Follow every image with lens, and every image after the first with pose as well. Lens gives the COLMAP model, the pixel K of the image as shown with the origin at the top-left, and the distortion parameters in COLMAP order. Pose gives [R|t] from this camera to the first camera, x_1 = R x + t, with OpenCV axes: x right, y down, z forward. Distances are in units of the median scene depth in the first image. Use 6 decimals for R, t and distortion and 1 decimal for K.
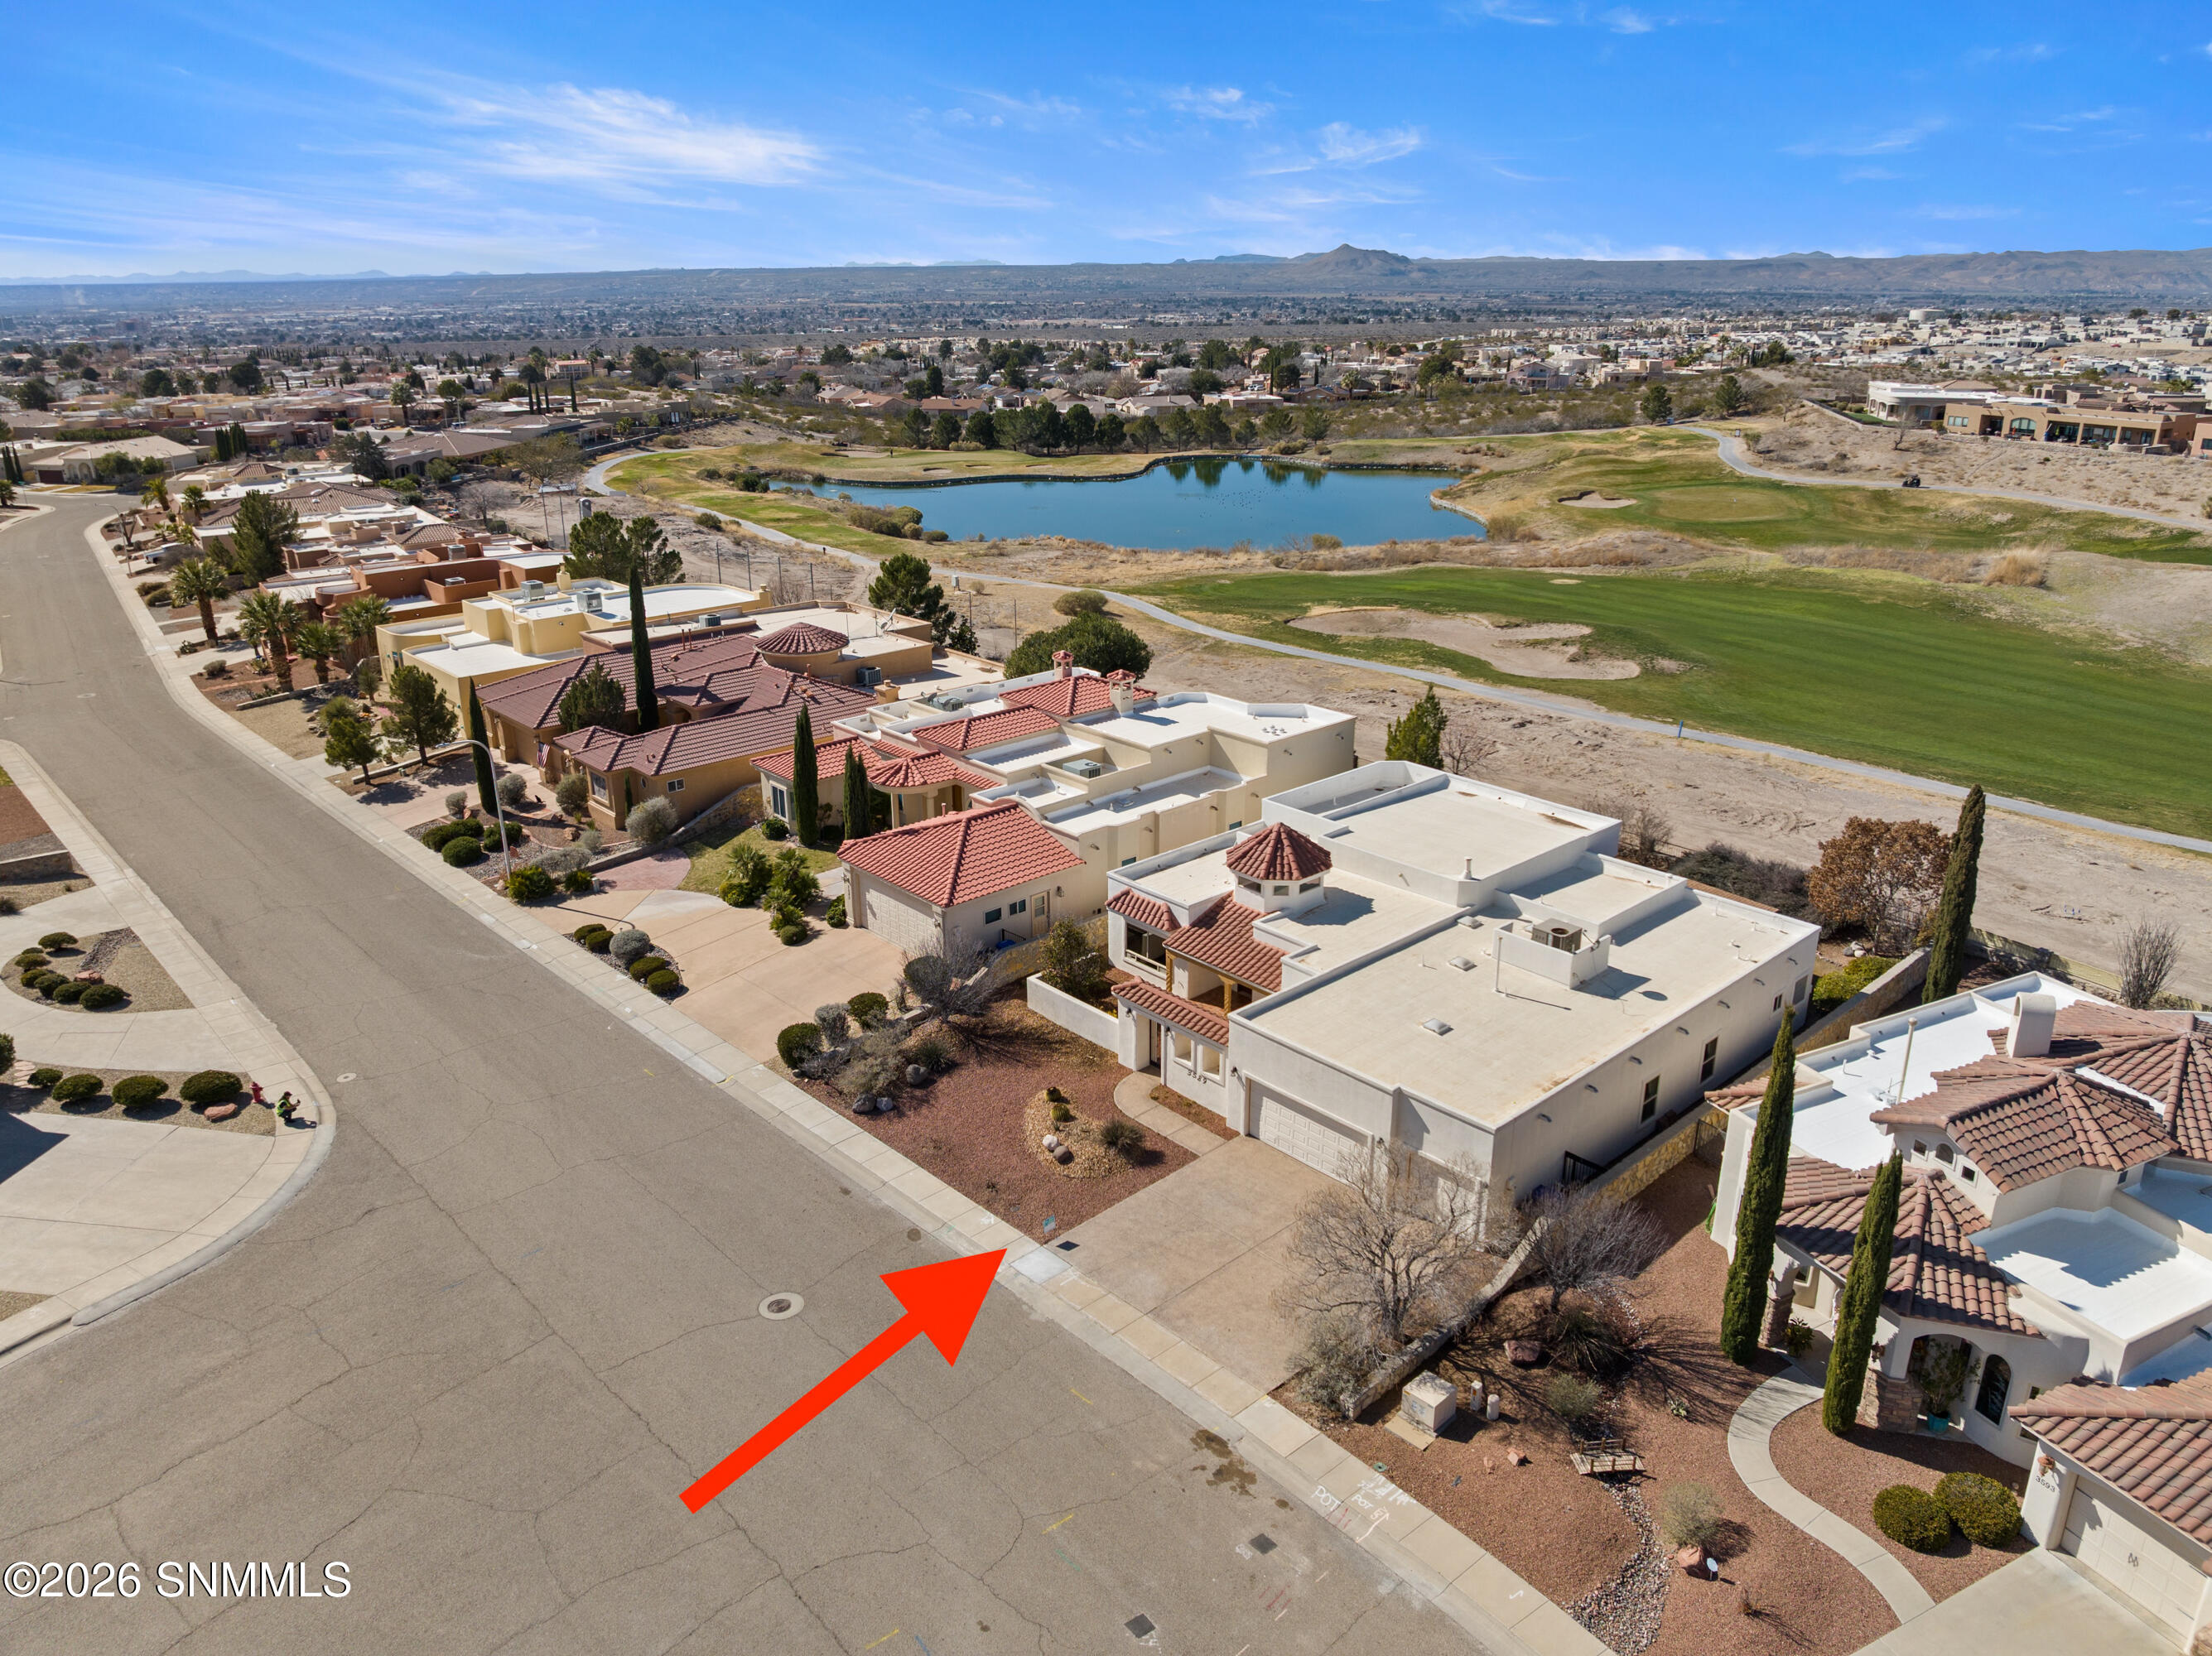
lens RADIAL K [[1553.8, 0, 1114.2], [0, 1553.8, 816.5], [0, 0, 1]] dist [-0.044726, 0.010311]
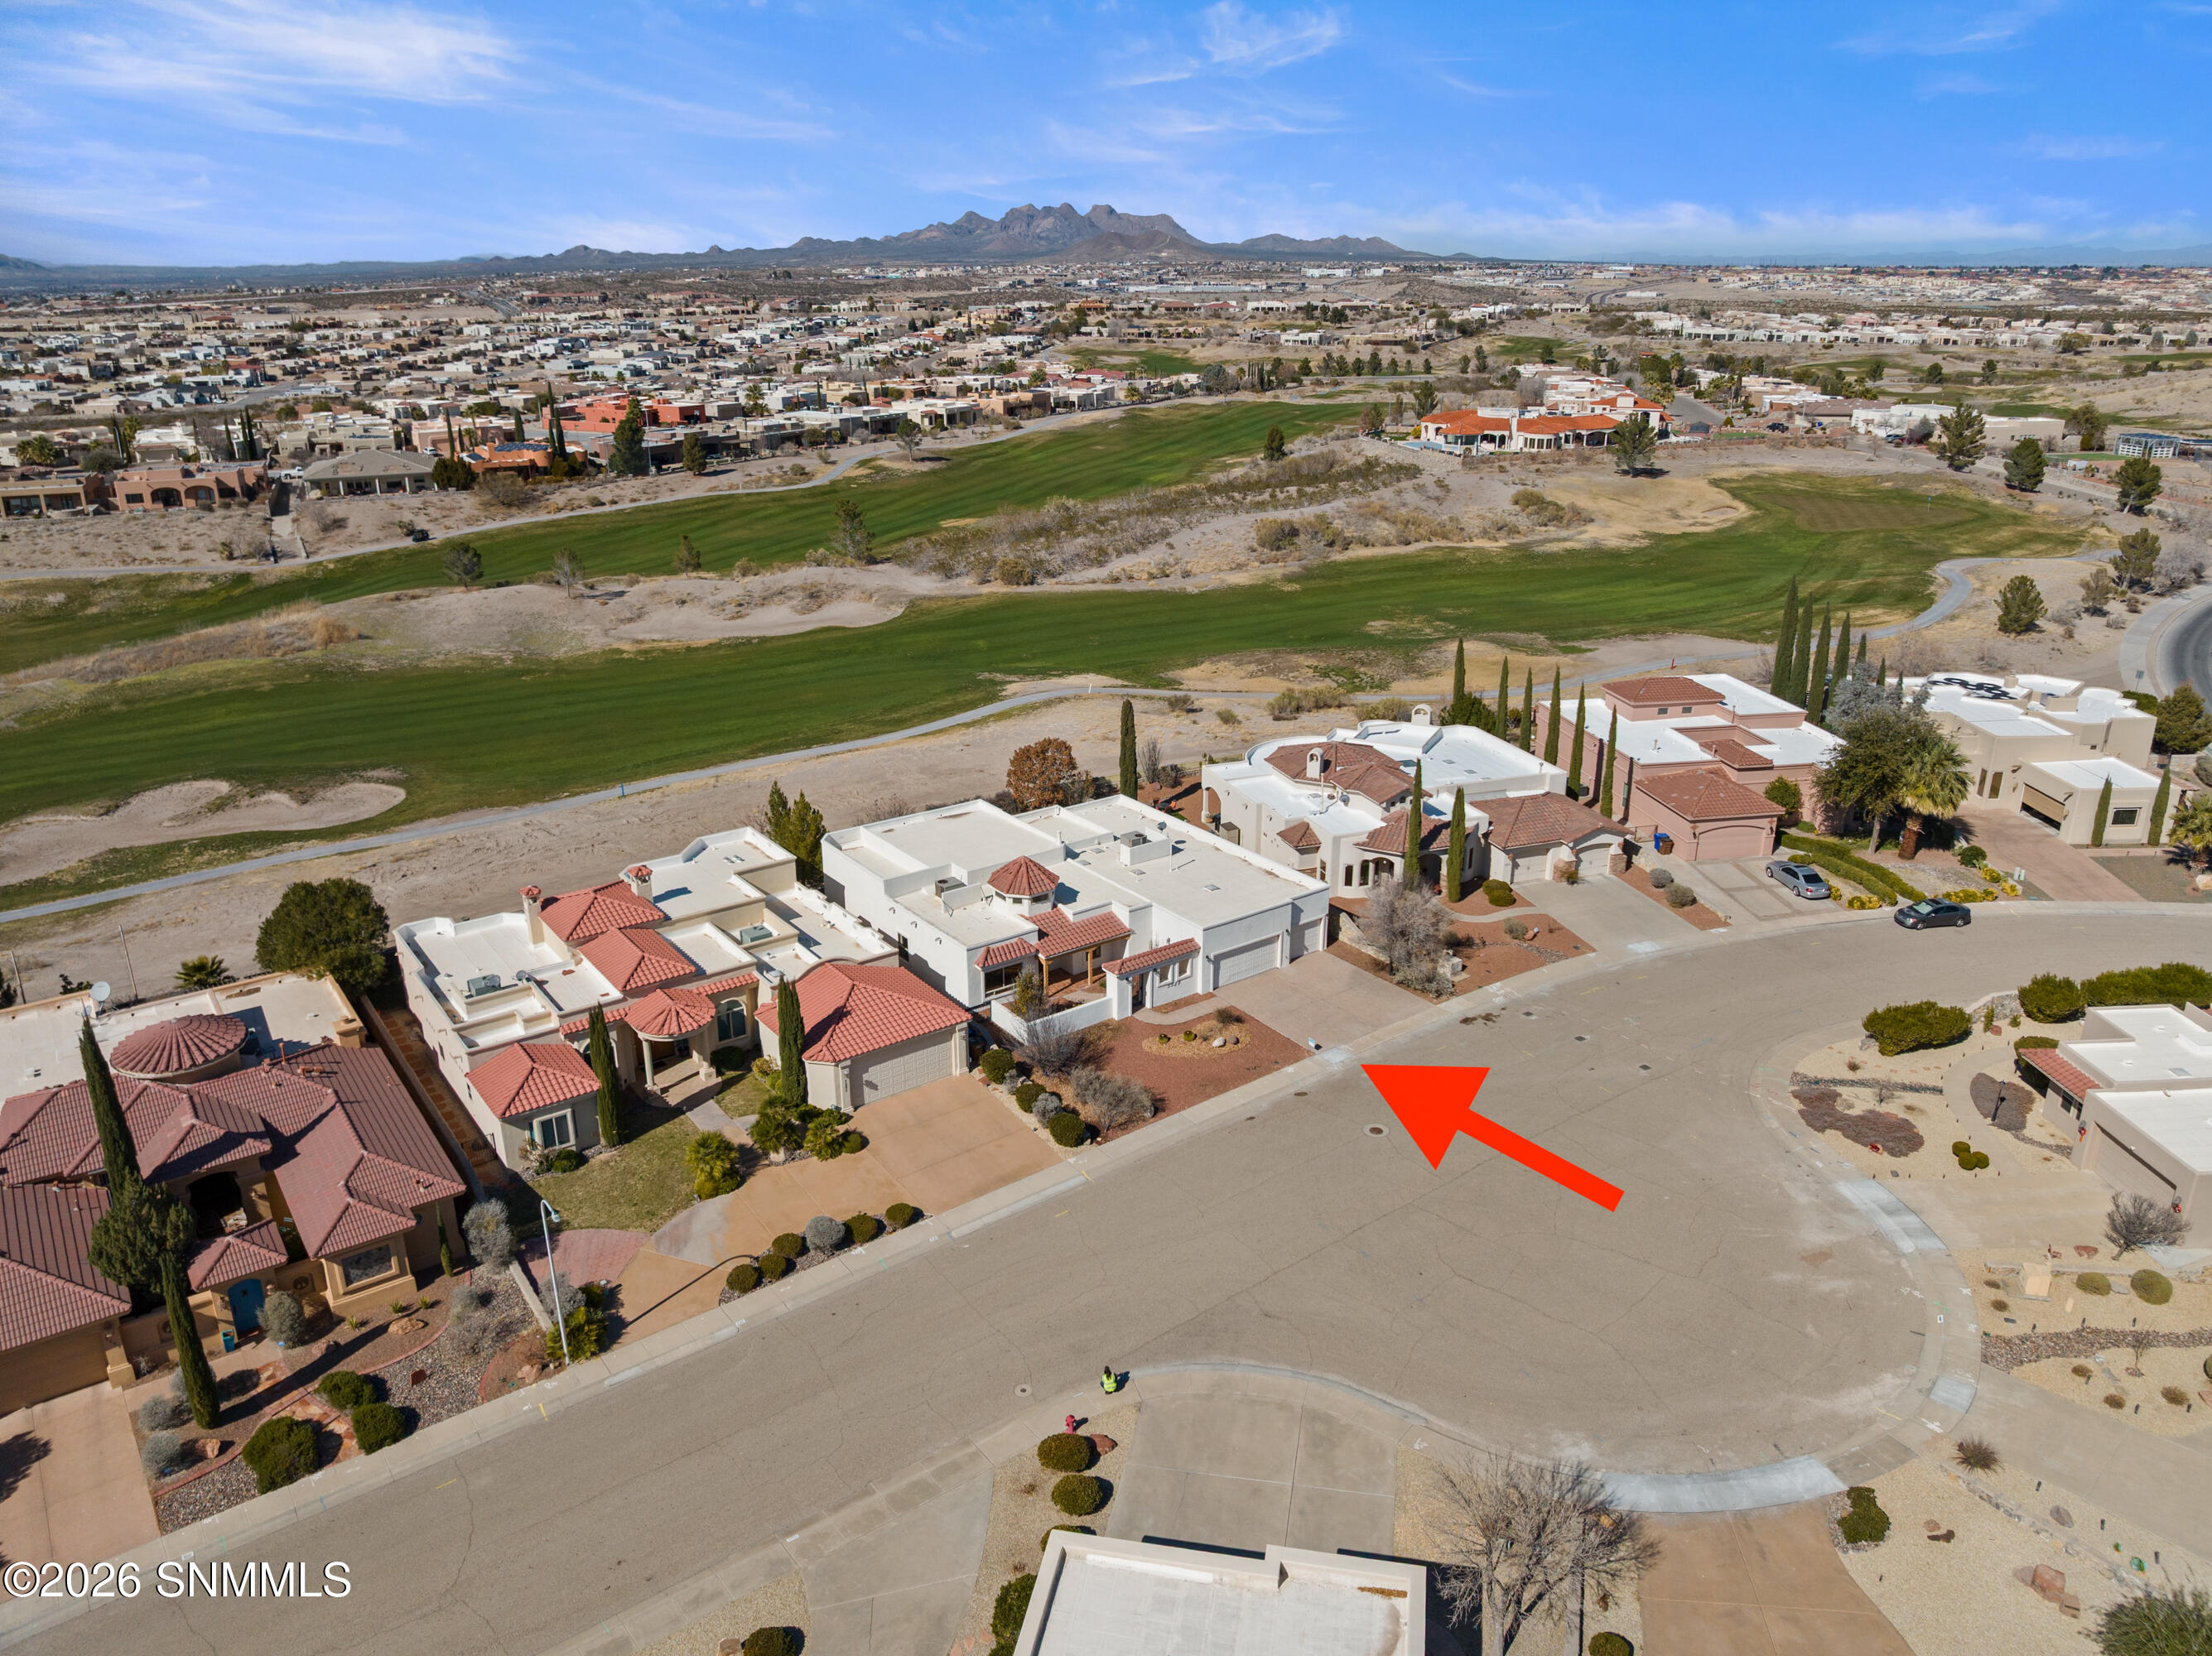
lens RADIAL K [[1553.8, 0, 1114.2], [0, 1553.8, 816.5], [0, 0, 1]] dist [-0.044726, 0.010311]
pose [[0.098001, -0.331314, 0.938417, -1.072207], [0.328884, 0.900758, 0.283672, -0.358314], [-0.939272, 0.280830, 0.197239, 0.512333]]
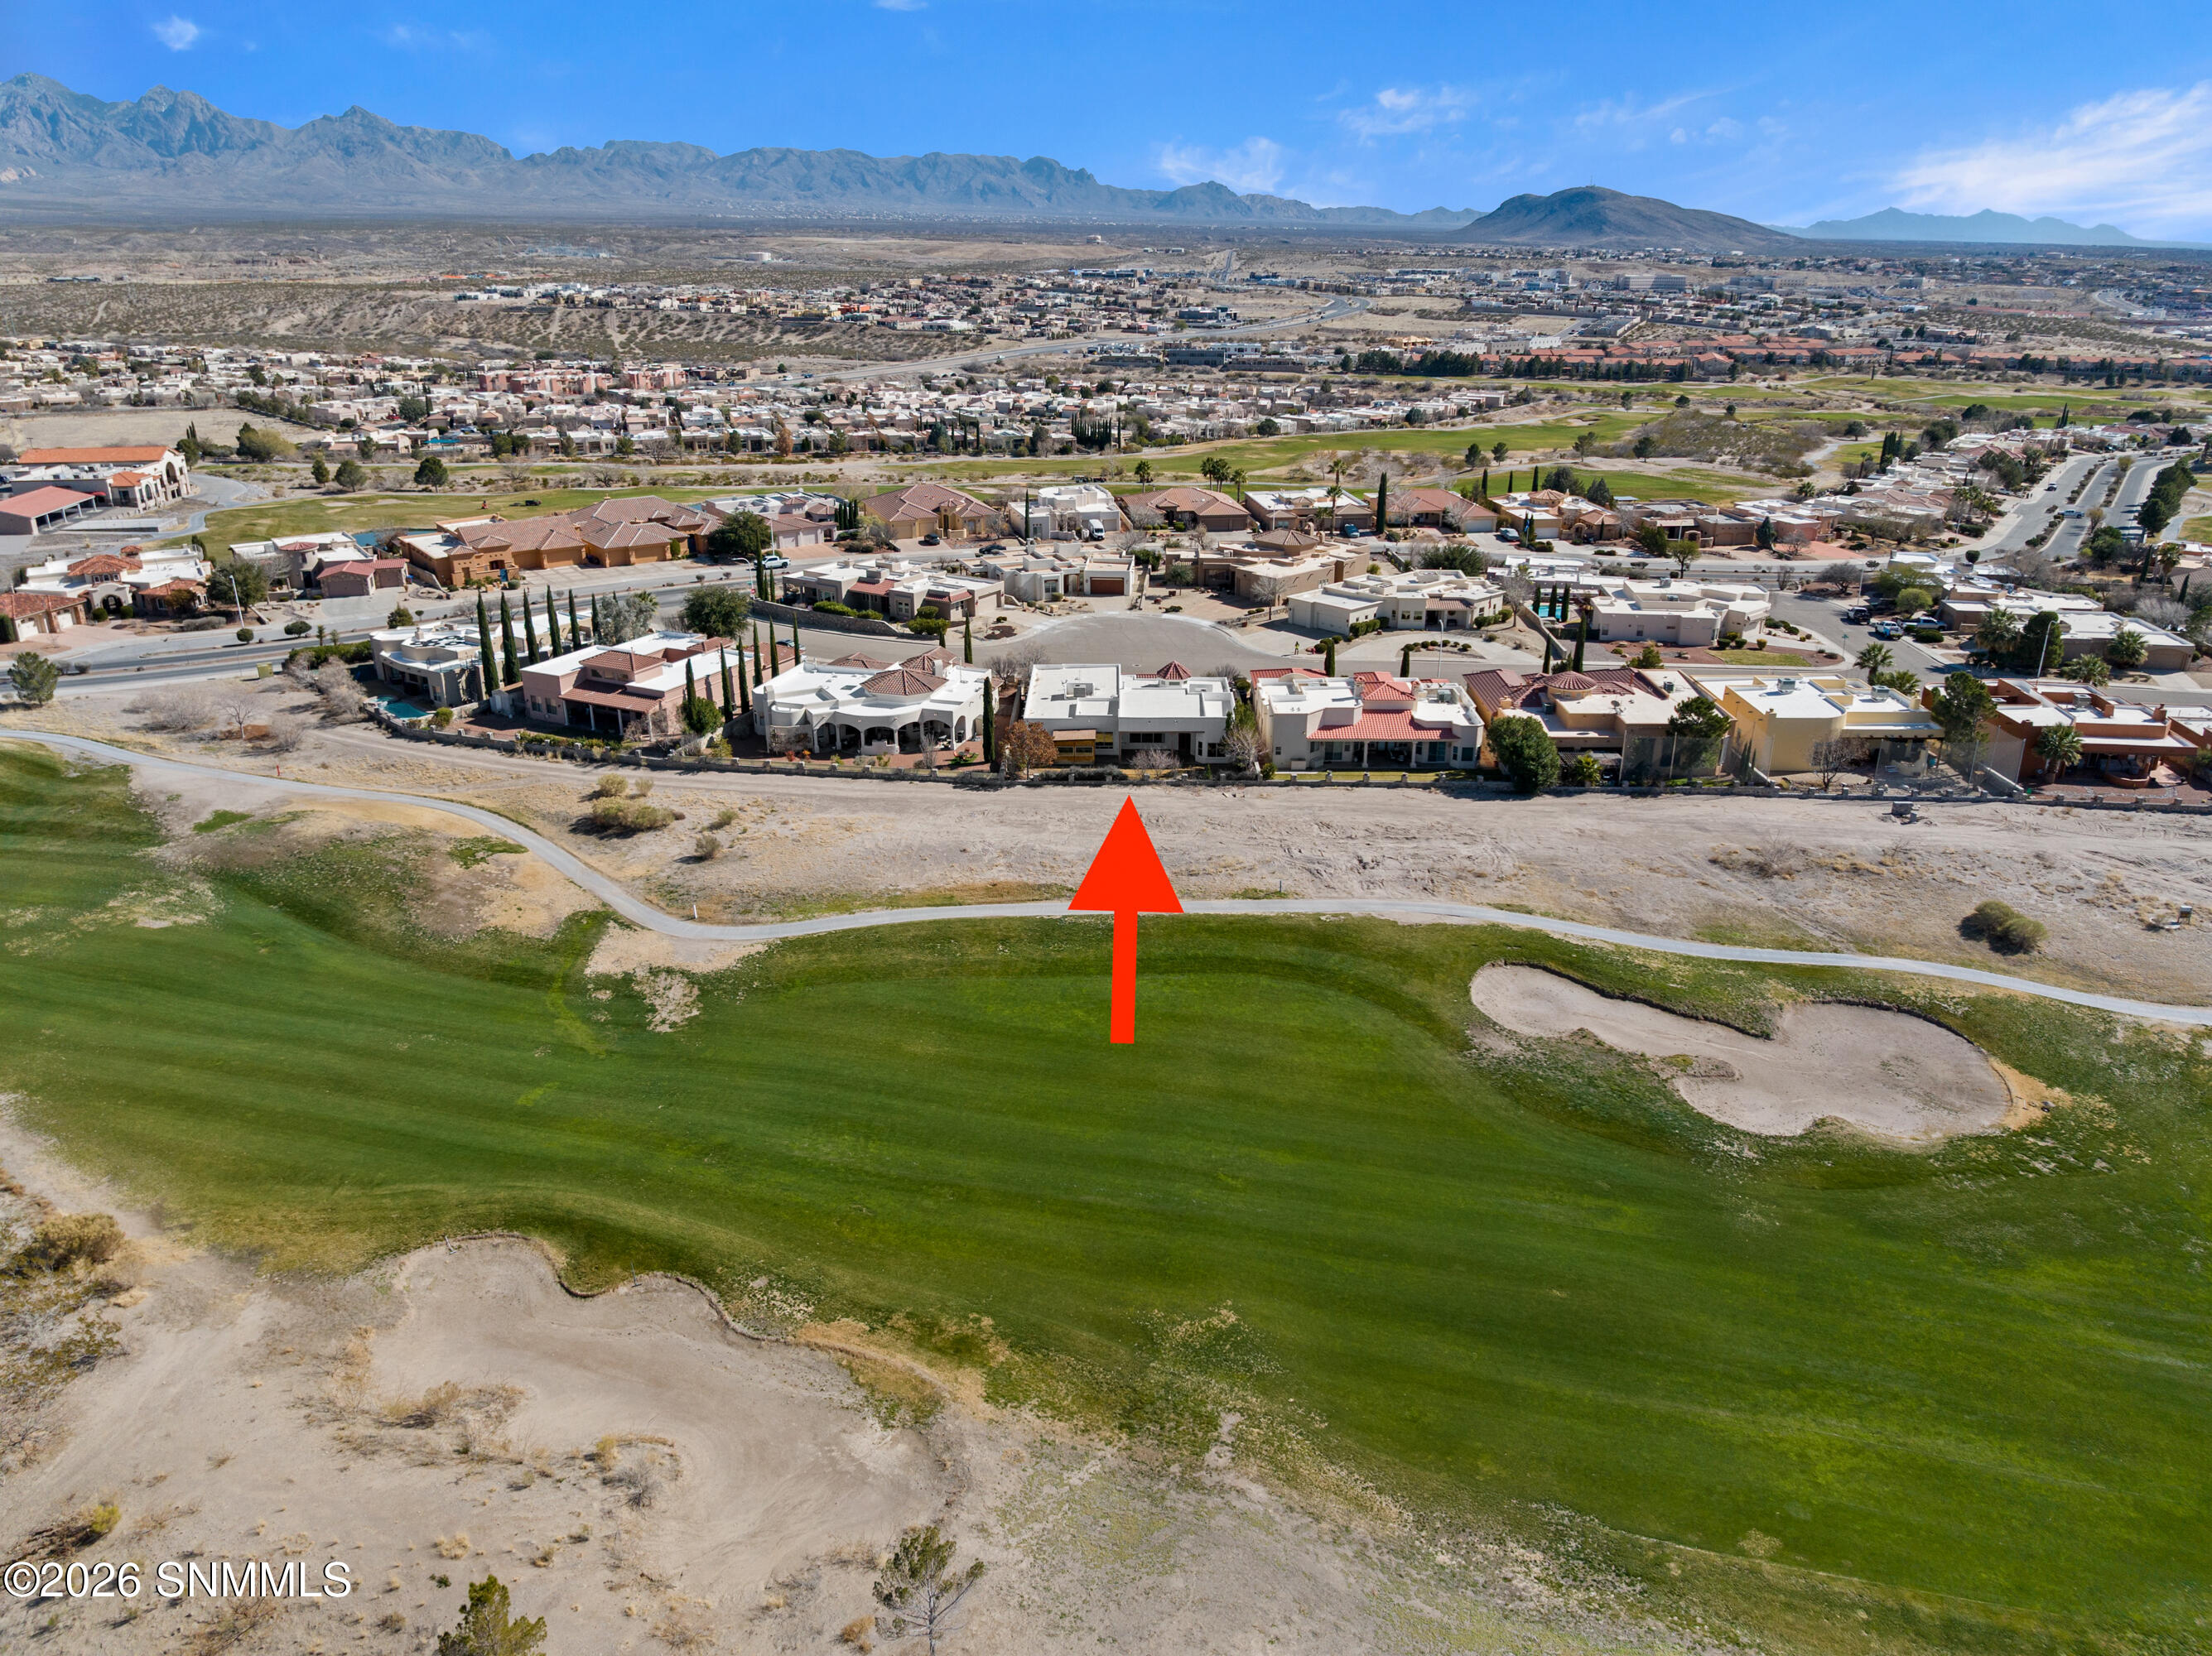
lens RADIAL K [[1553.8, 0, 1114.2], [0, 1553.8, 816.5], [0, 0, 1]] dist [-0.044726, 0.010311]
pose [[-0.667026, 0.265876, -0.695978, 1.902317], [-0.246774, 0.802580, 0.543109, -1.103615], [0.702978, 0.534017, -0.469731, 2.050377]]
